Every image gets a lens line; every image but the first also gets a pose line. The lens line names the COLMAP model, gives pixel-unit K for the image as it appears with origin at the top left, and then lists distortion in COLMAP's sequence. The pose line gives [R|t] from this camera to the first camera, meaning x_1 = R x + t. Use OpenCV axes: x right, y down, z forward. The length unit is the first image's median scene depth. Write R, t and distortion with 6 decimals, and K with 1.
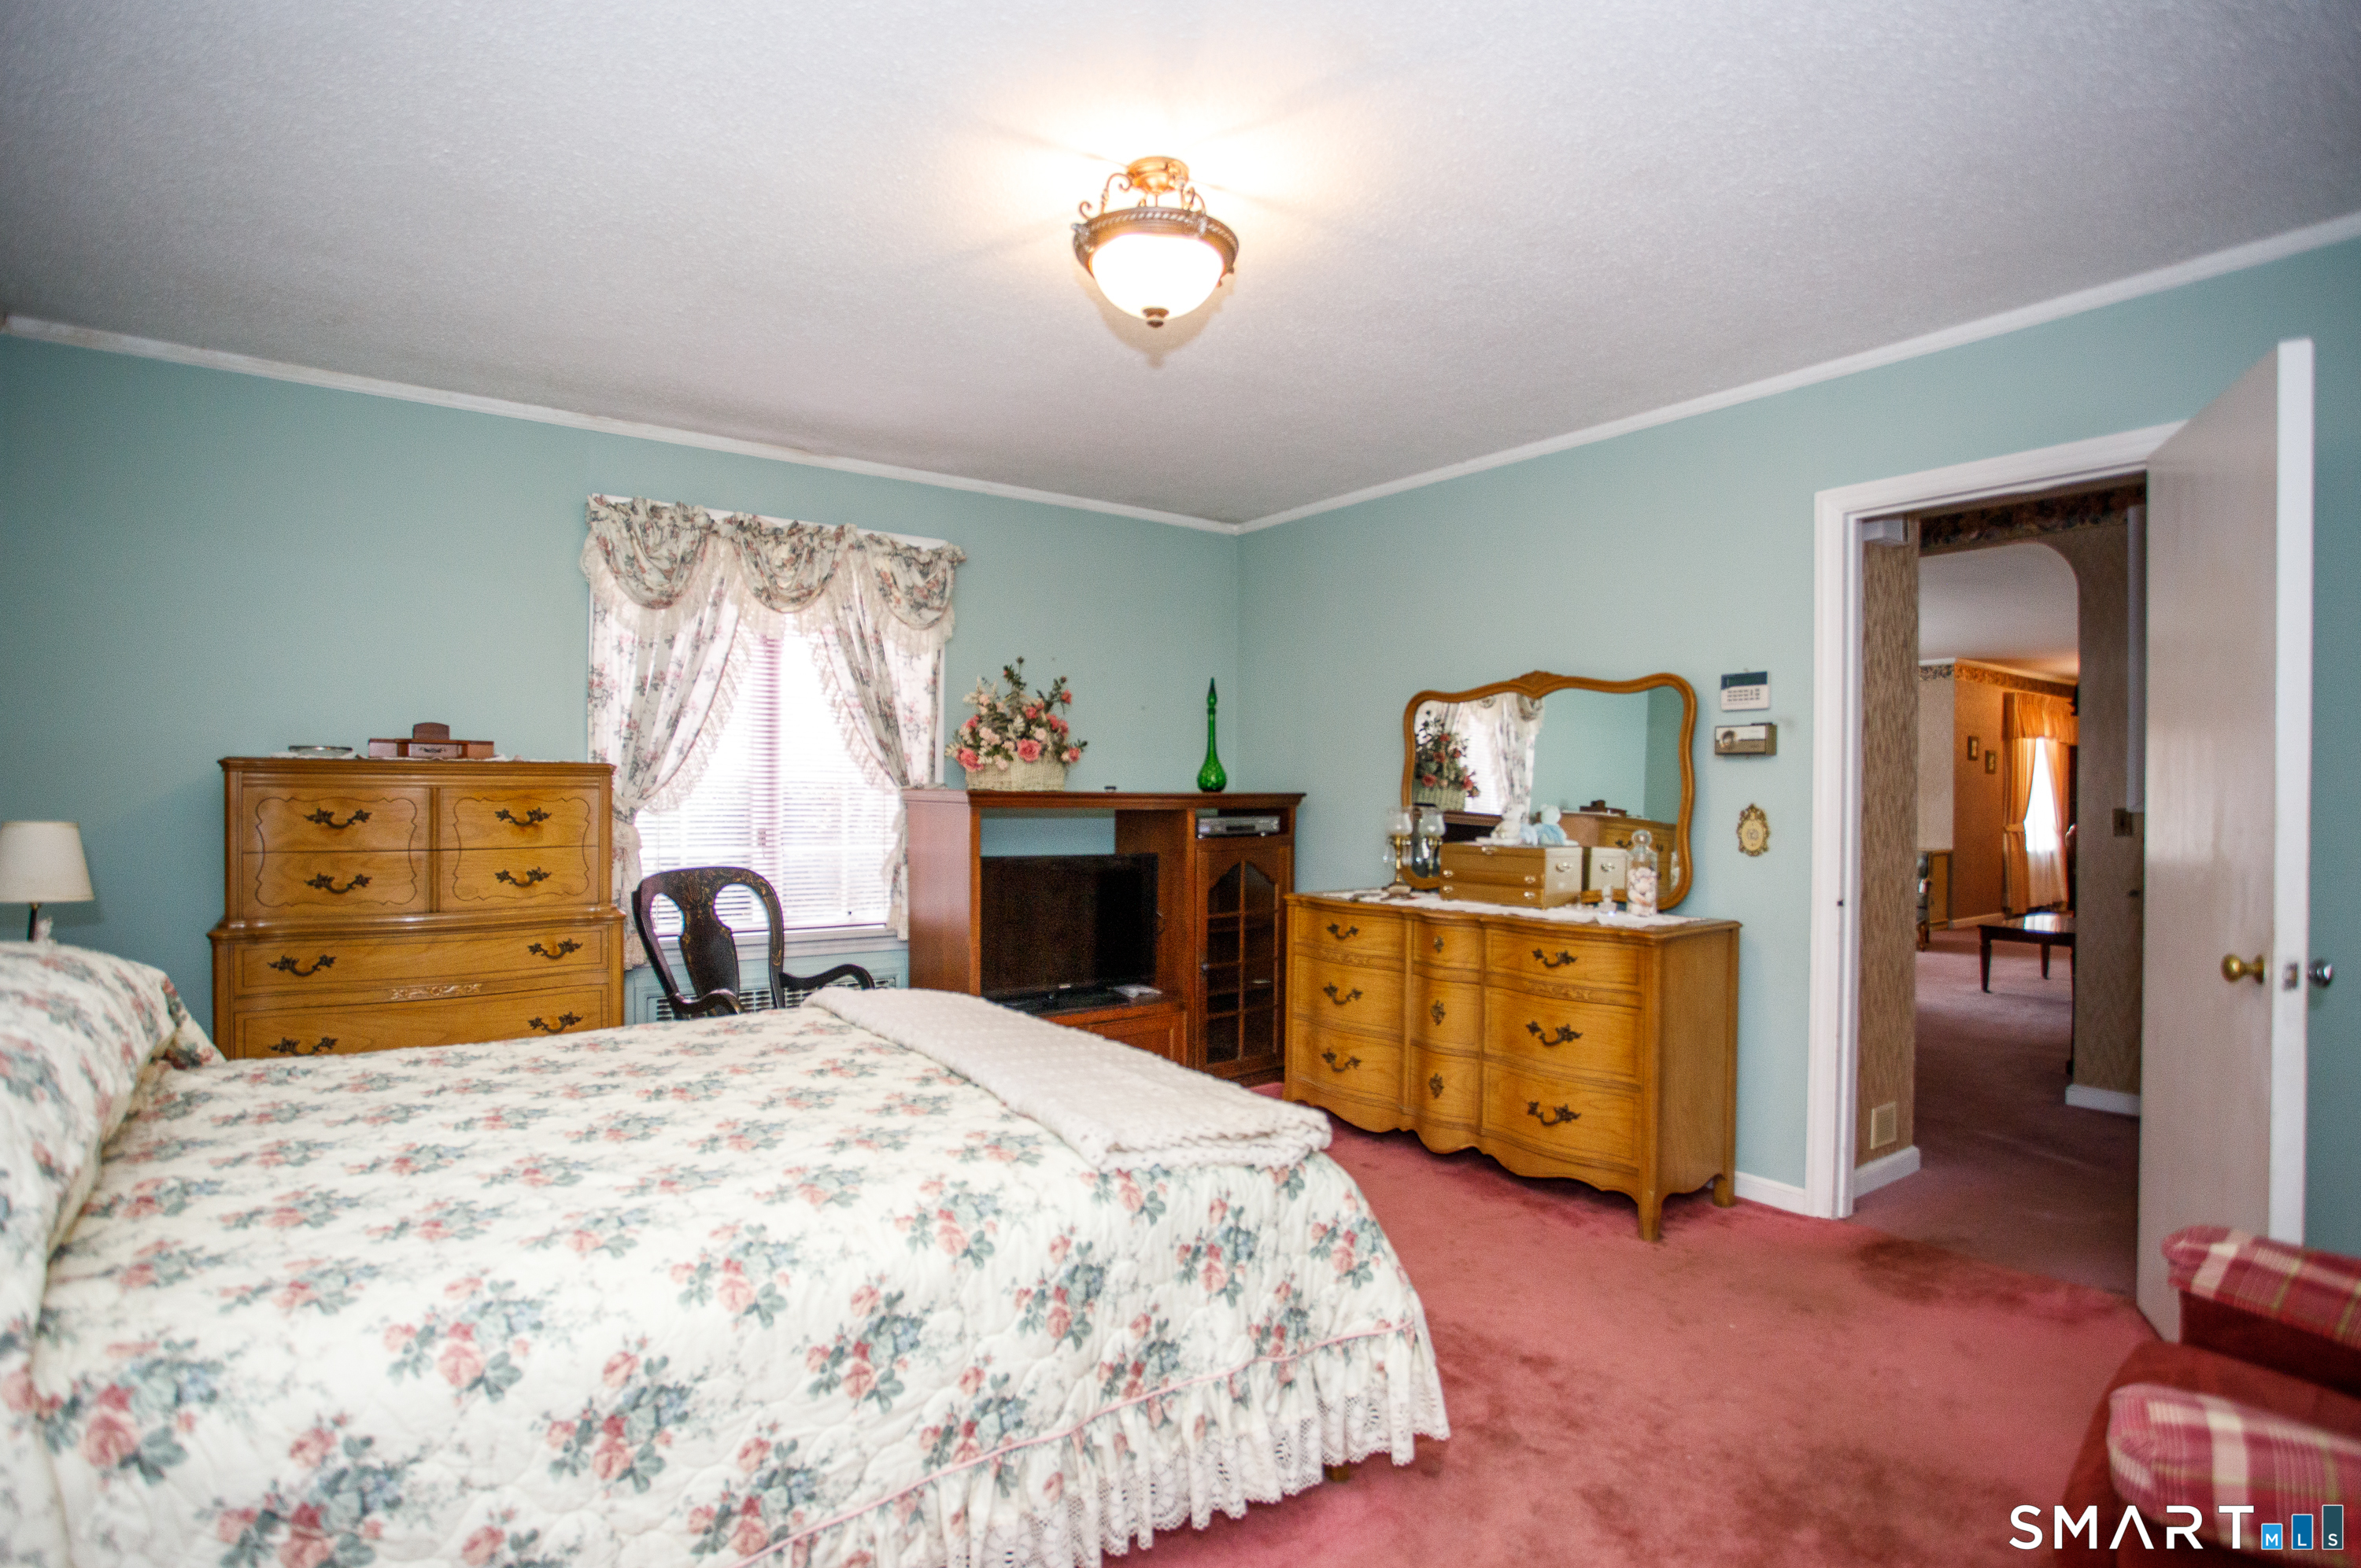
lens RADIAL K [[1153.0, 0, 1174.1], [0, 1153.0, 794.5], [0, 0, 1]] dist [-0.075123, 0.035692]
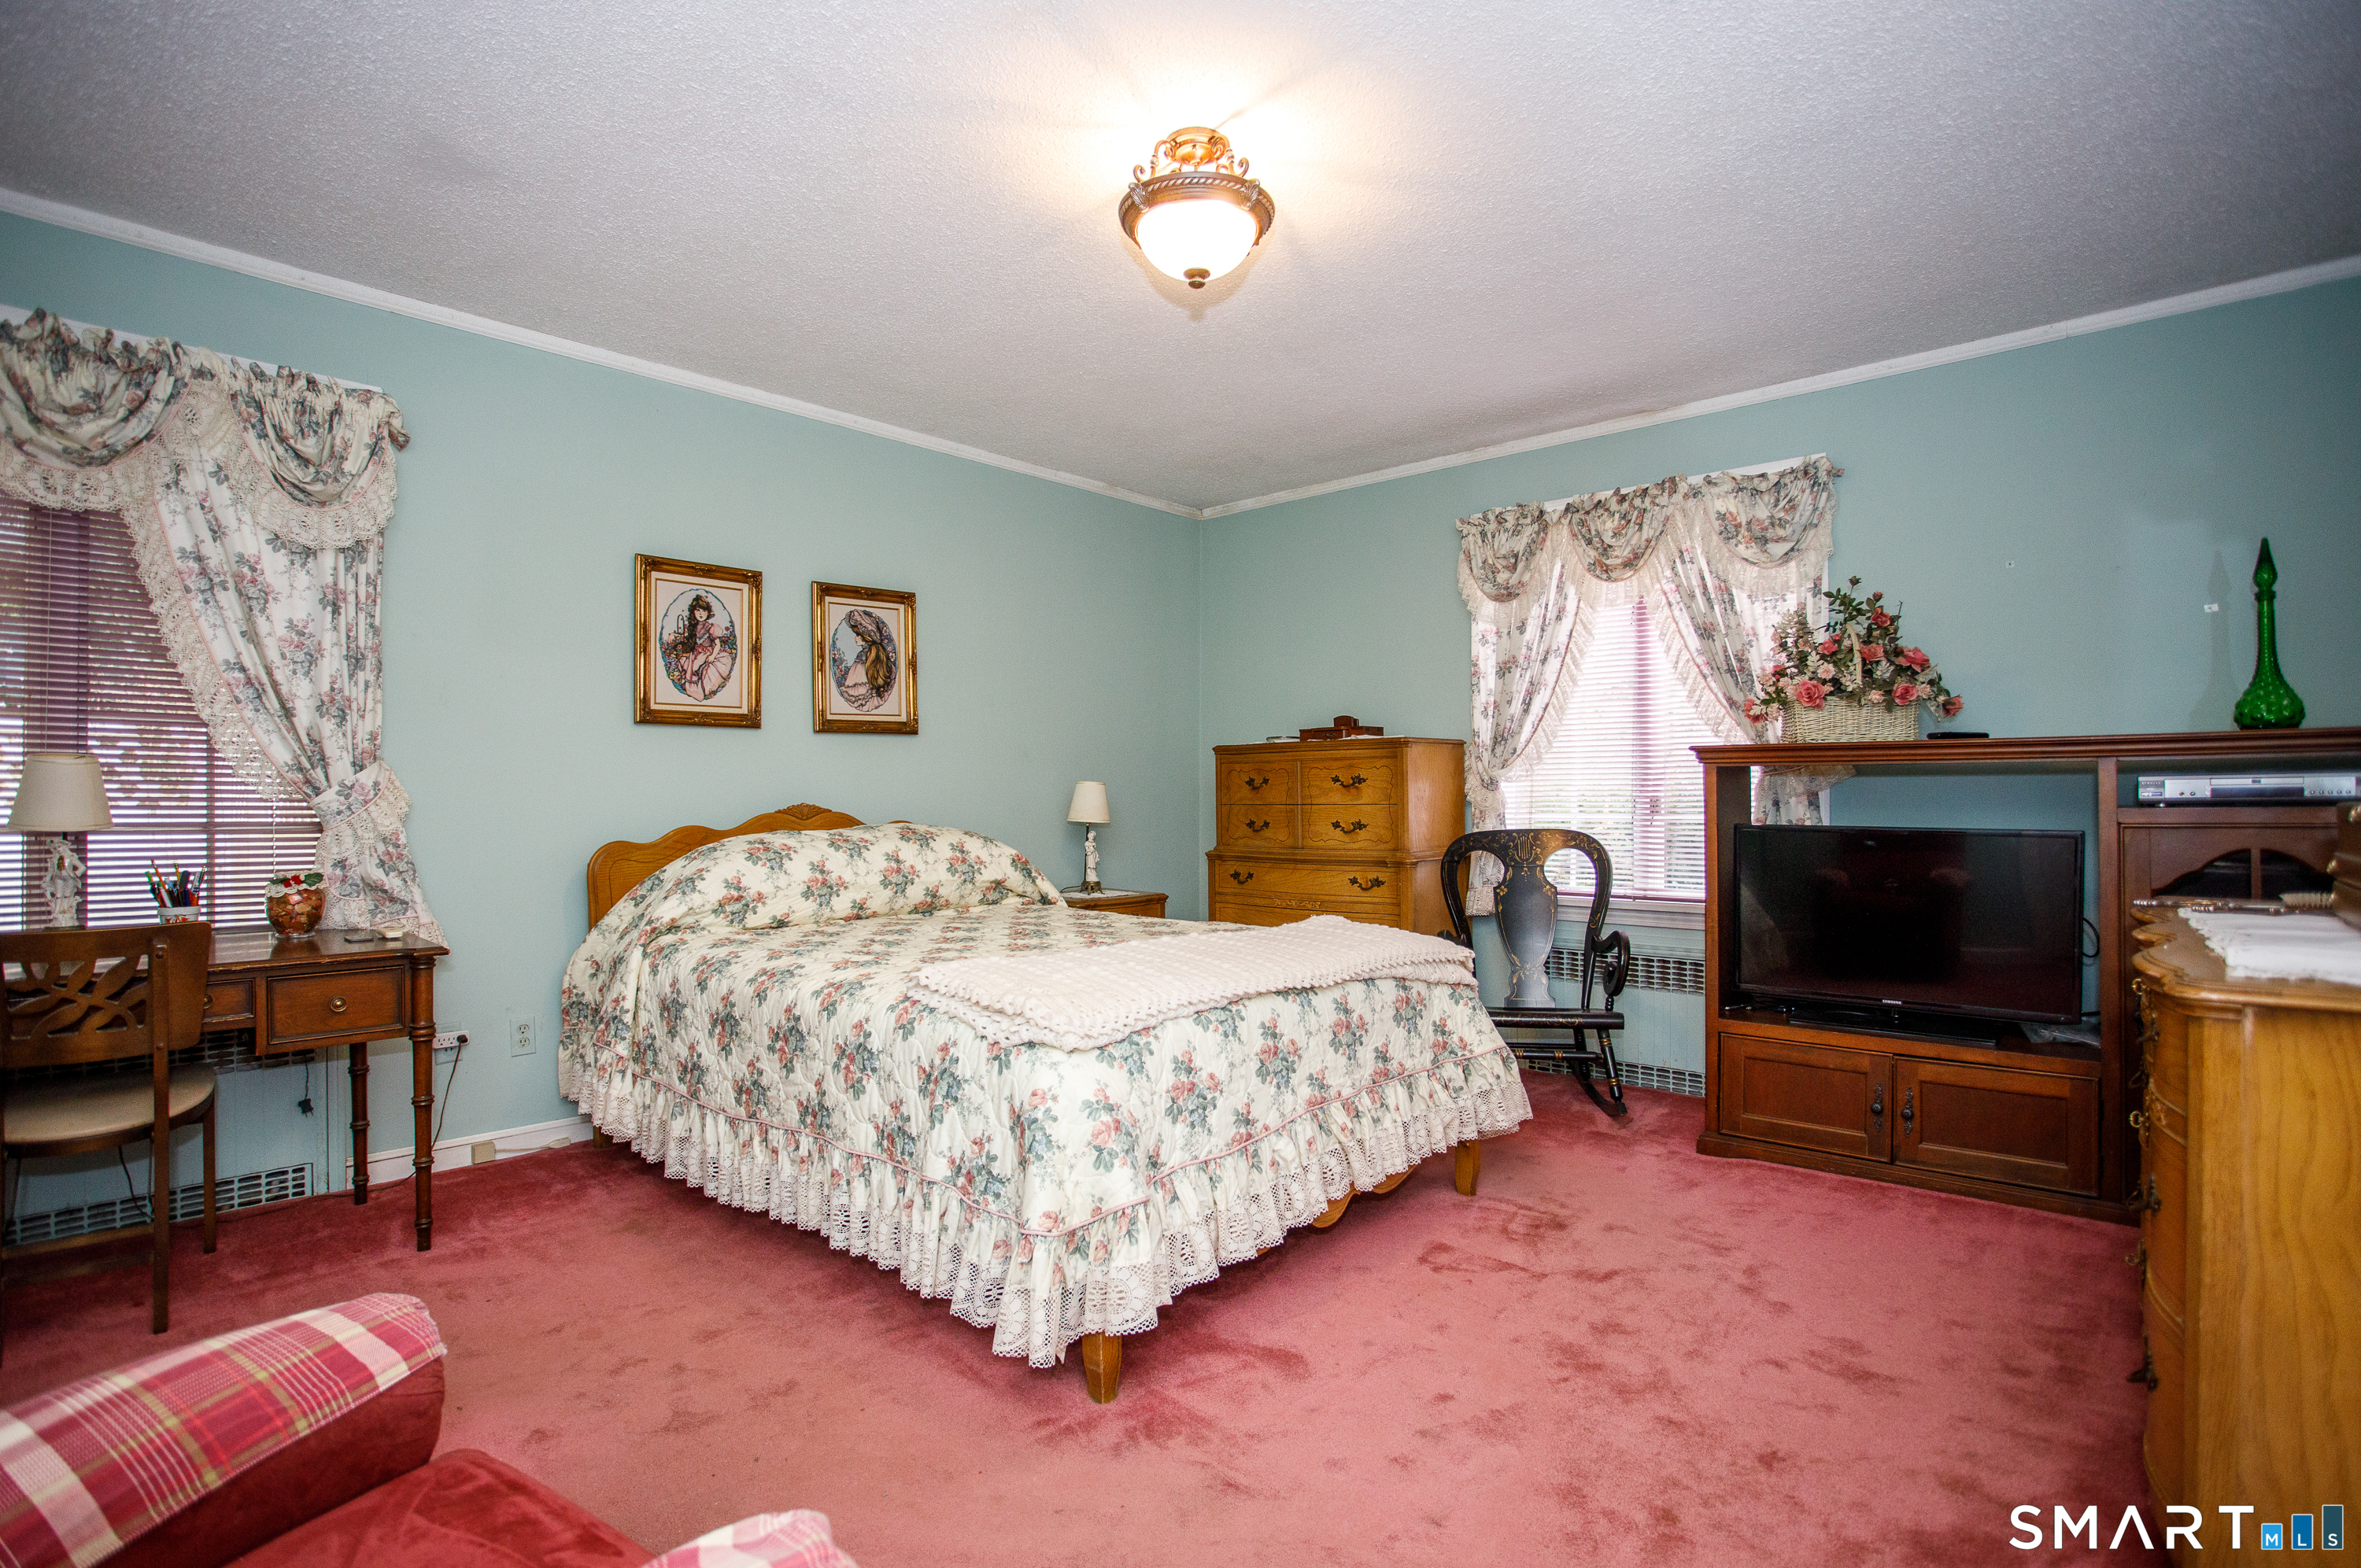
lens RADIAL K [[1153.0, 0, 1174.1], [0, 1153.0, 794.5], [0, 0, 1]] dist [-0.075123, 0.035692]
pose [[0.210301, -0.015971, -0.977506, 0.585791], [-0.000311, 0.999865, -0.016403, 0.048177], [0.977637, 0.003754, 0.210268, 0.428360]]
